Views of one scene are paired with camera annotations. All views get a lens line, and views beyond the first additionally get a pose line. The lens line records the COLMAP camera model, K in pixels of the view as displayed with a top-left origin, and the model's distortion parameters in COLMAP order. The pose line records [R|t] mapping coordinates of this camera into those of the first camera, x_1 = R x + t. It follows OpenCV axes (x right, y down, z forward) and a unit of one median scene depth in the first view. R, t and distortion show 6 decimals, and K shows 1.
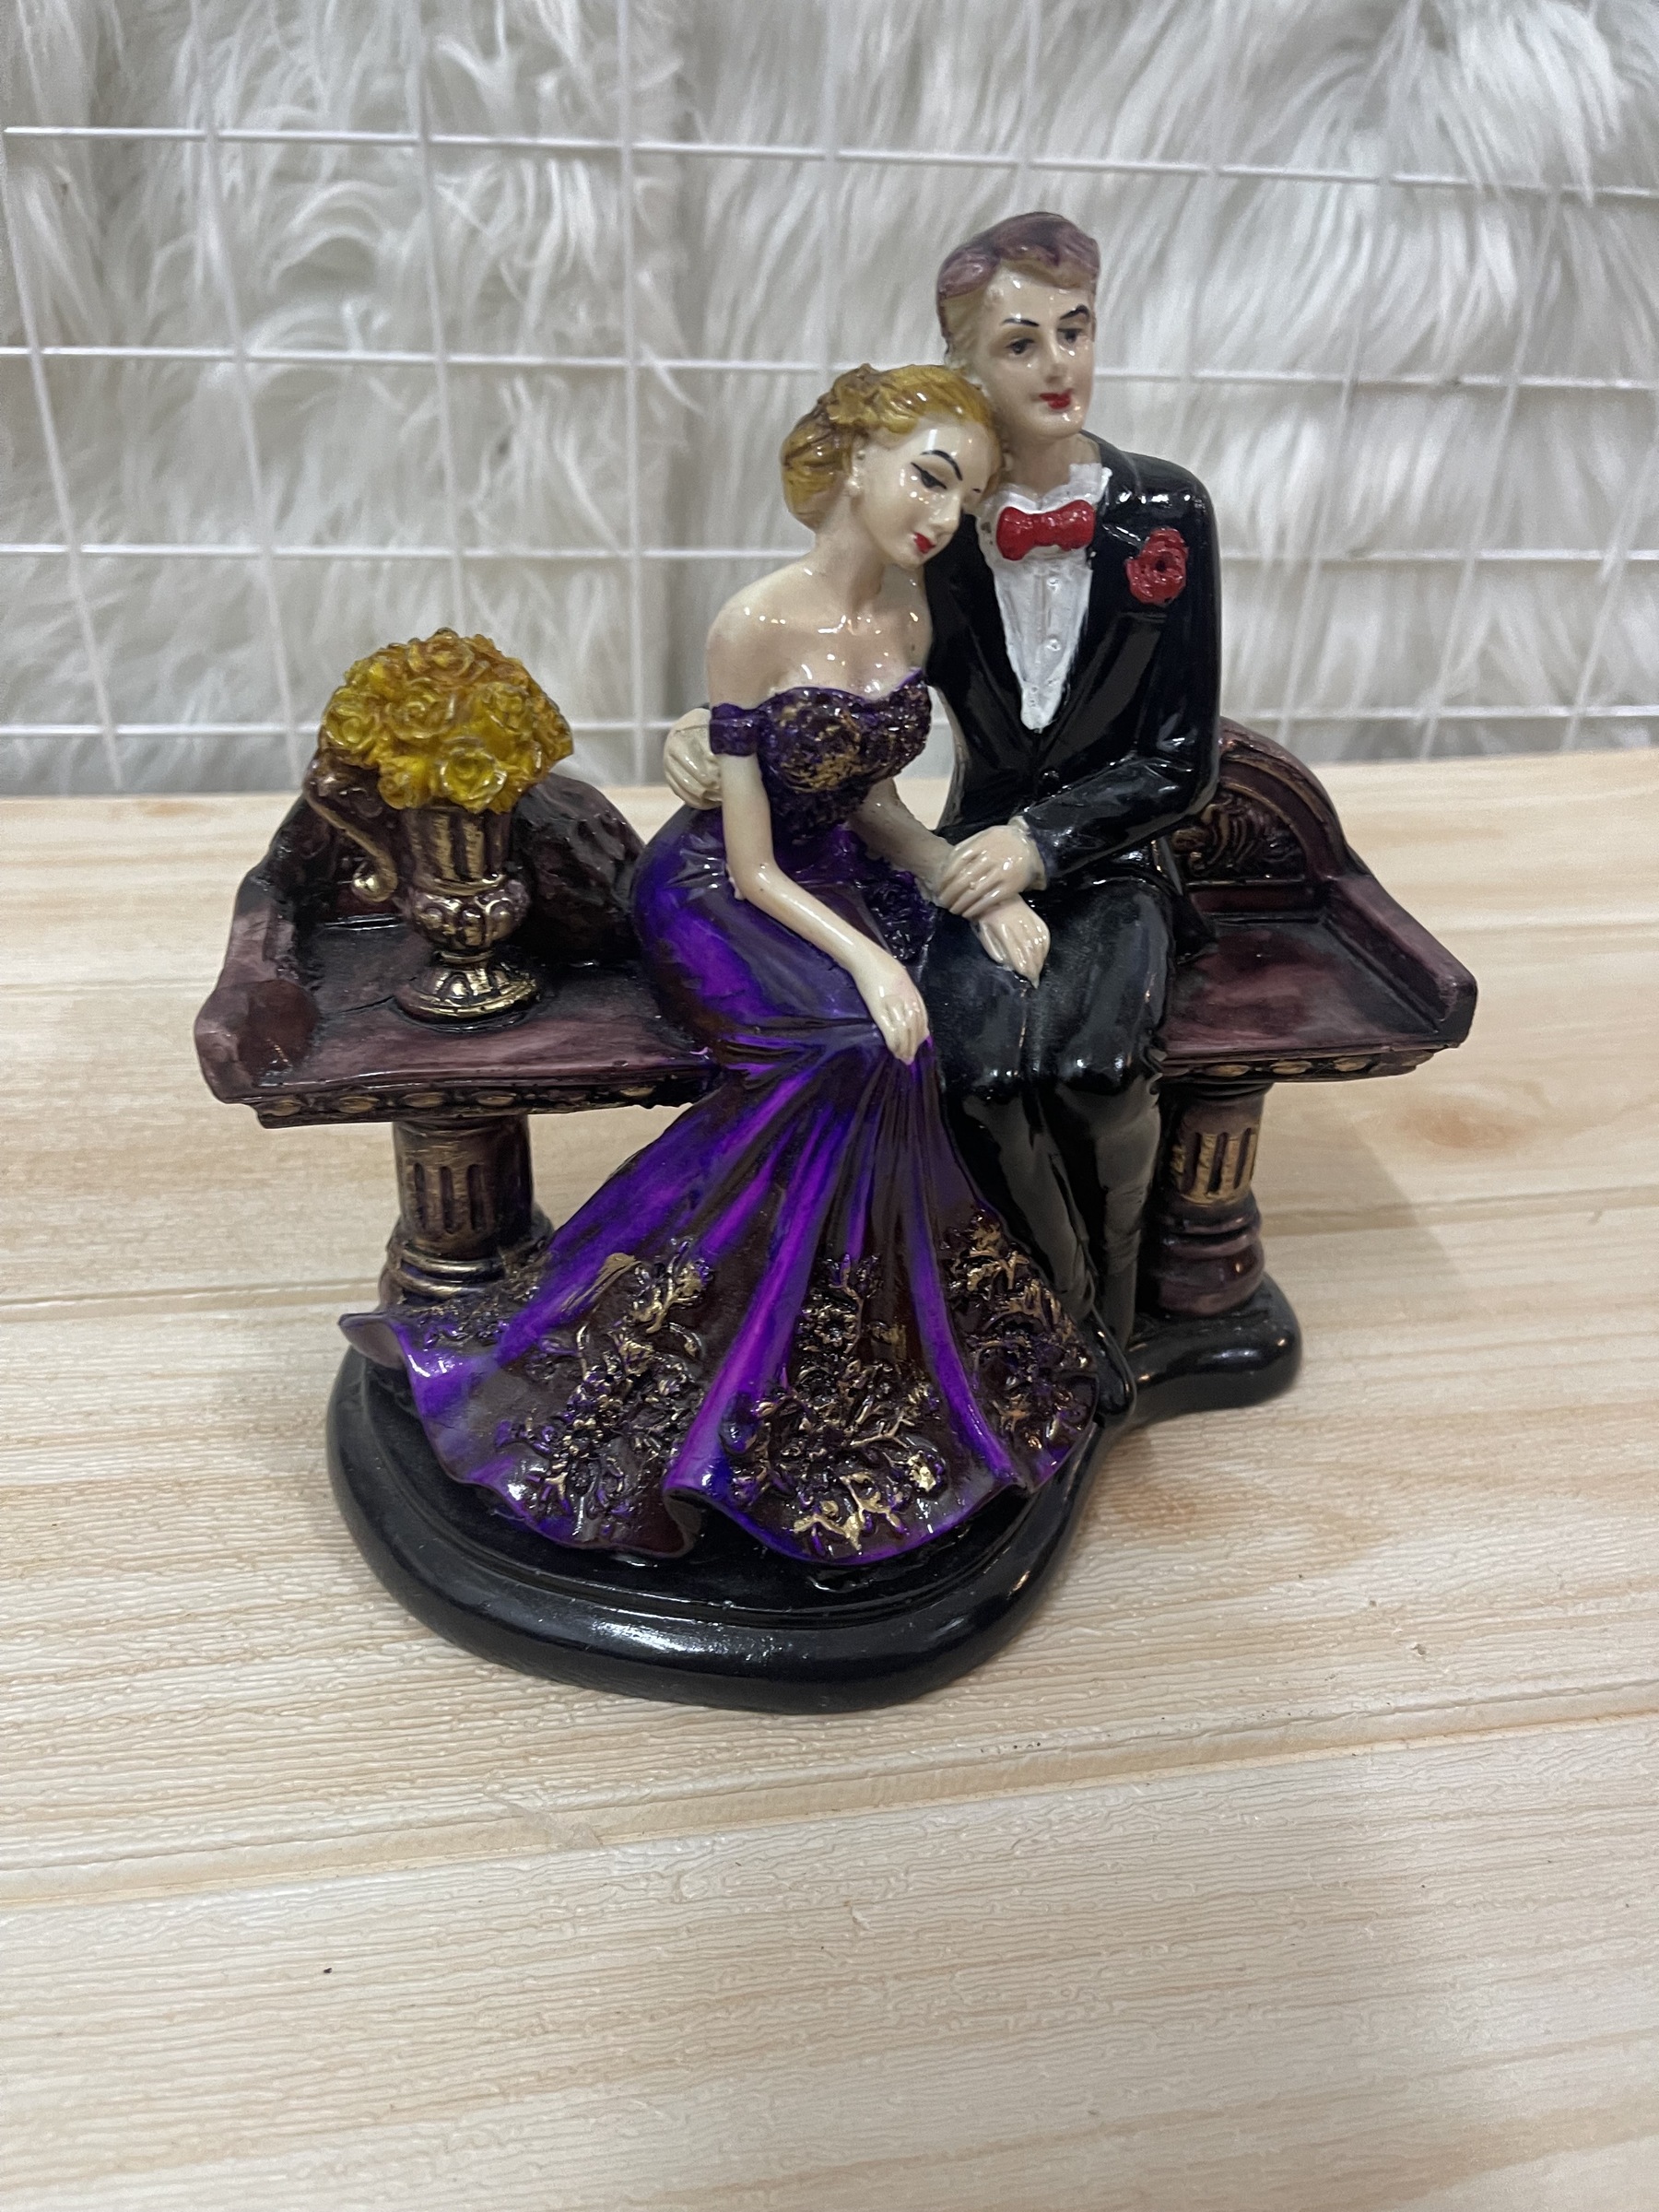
lens RADIAL K [[1729.6, 0, 850.9], [0, 1729.6, 1120.7], [0, 0, 1]] dist [0.054460, -0.098668]
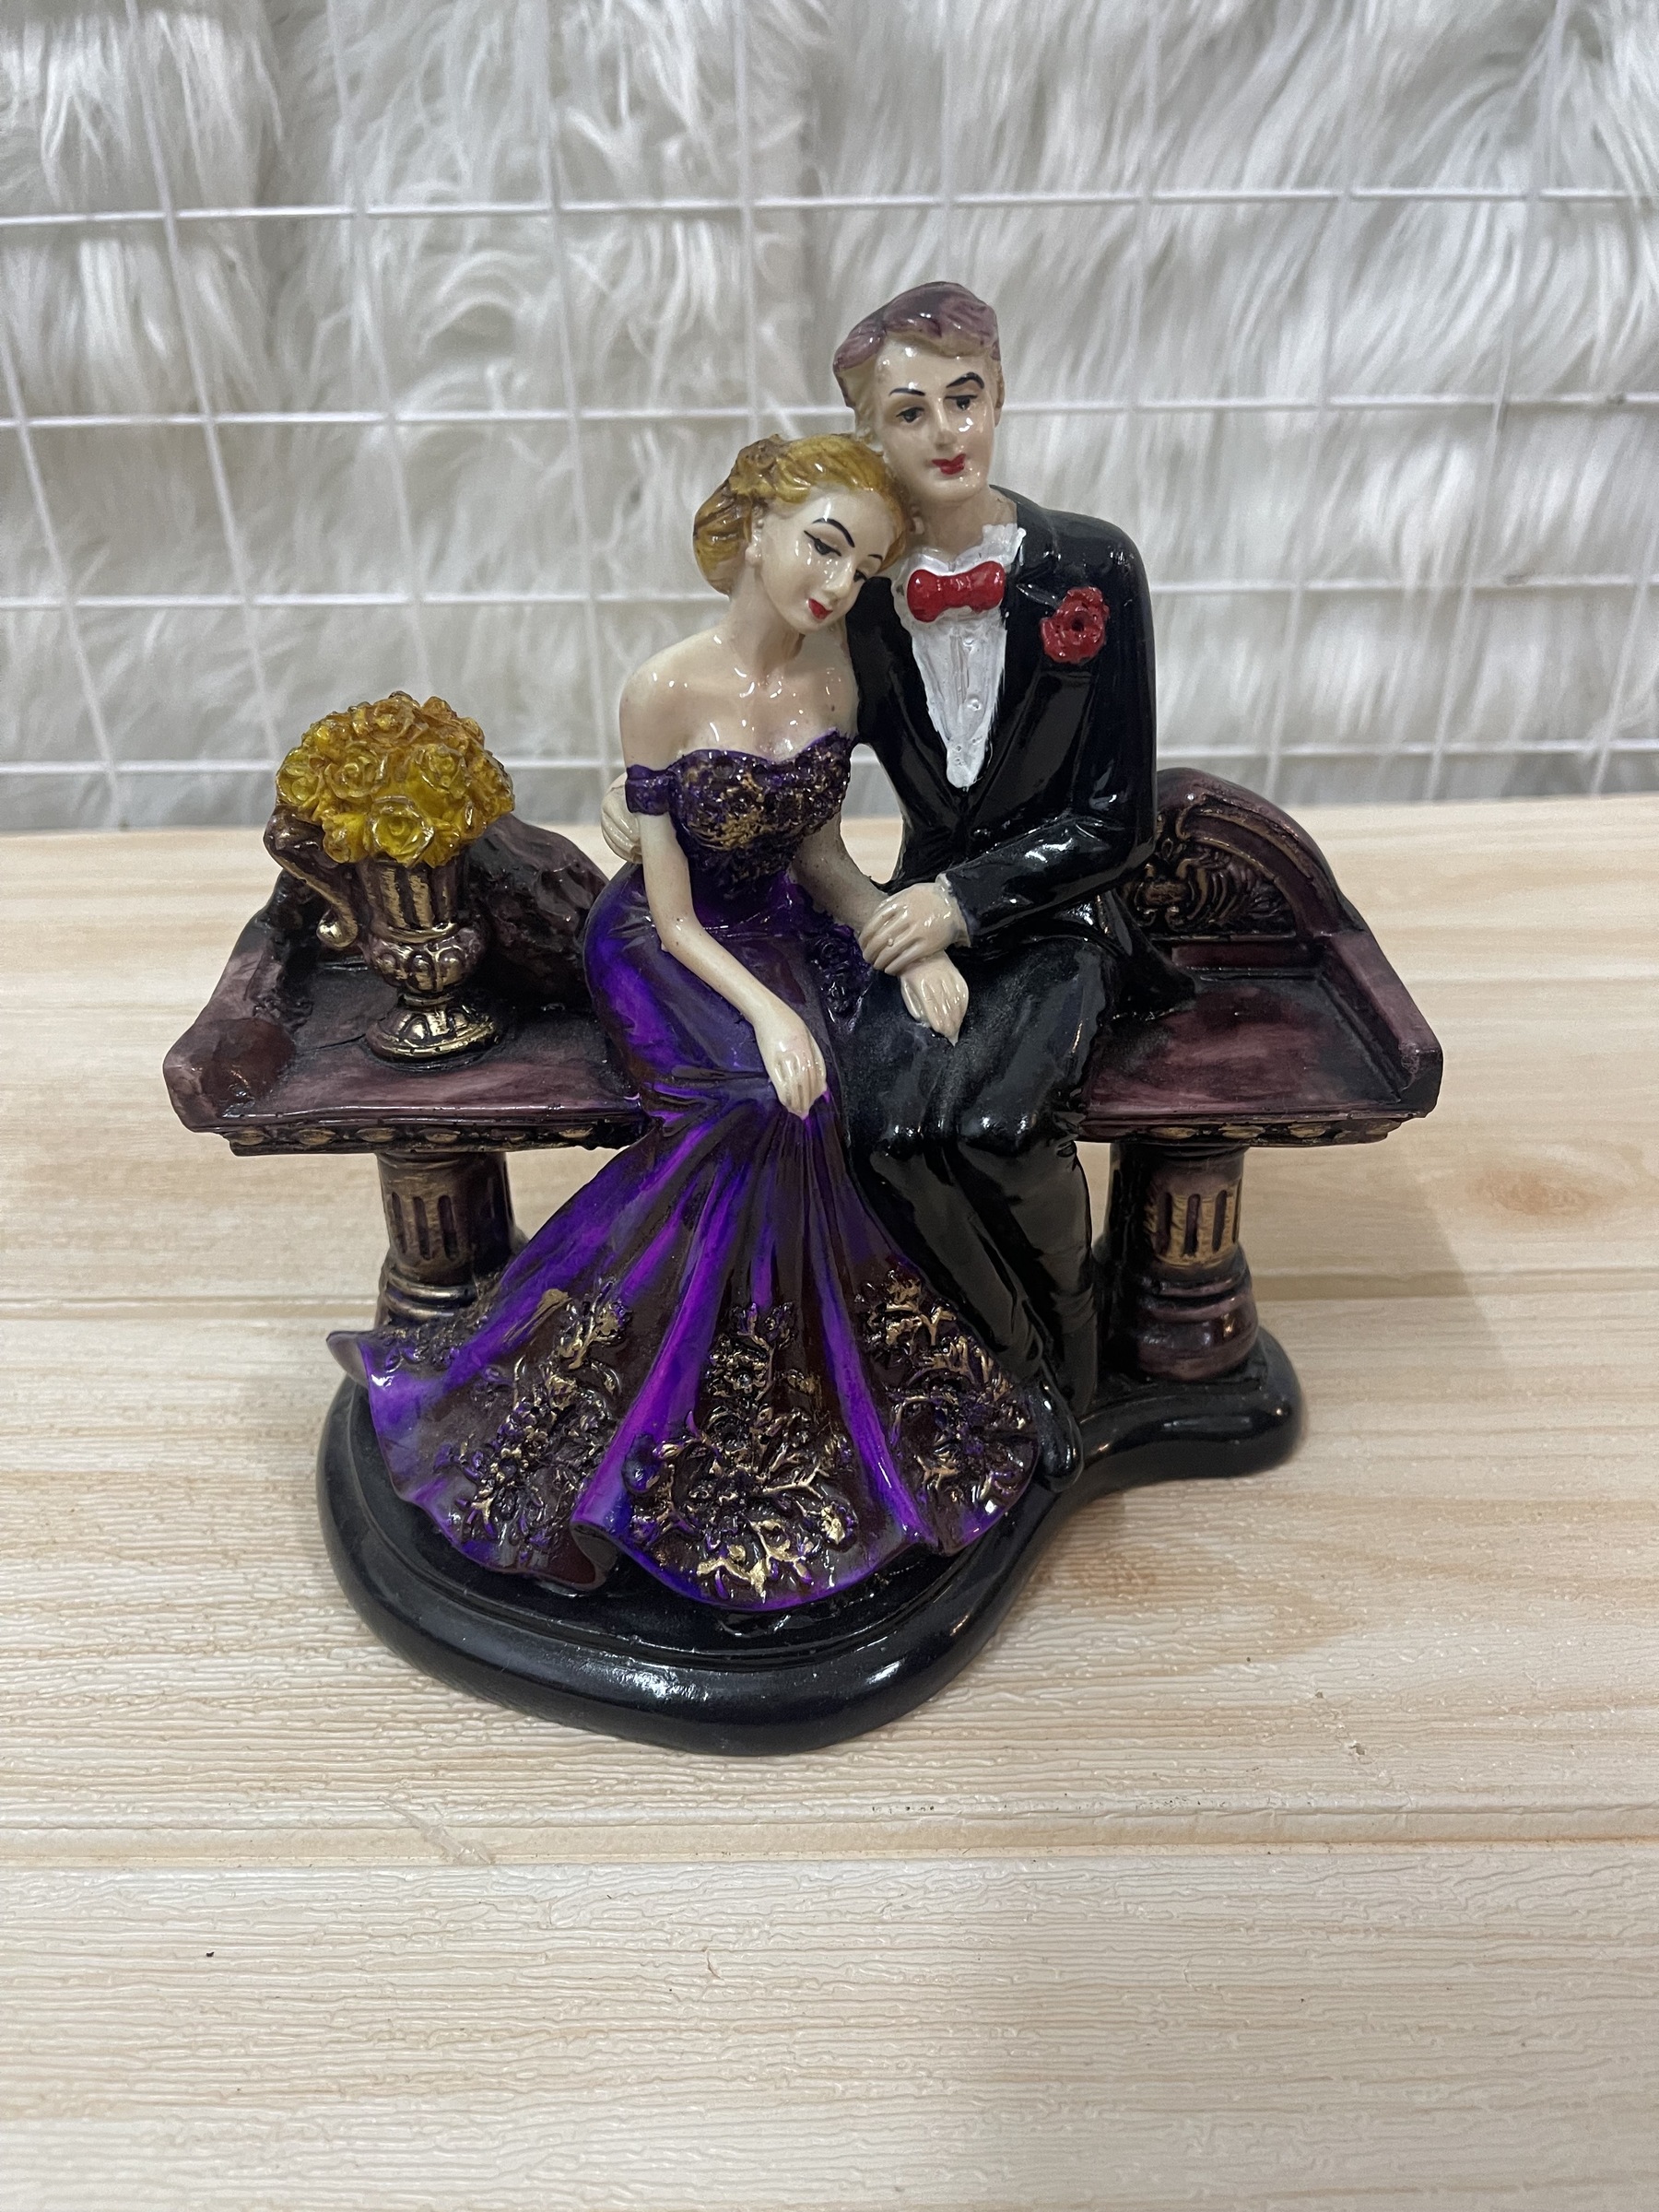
lens RADIAL K [[1729.6, 0, 833.4], [0, 1729.6, 1104.1], [0, 0, 1]] dist [0.054460, -0.098668]
pose [[0.984830, 0.033562, -0.170244, 0.189724], [-0.036614, 0.999220, -0.014821, -0.023071], [0.169614, 0.020829, 0.985290, 0.005363]]
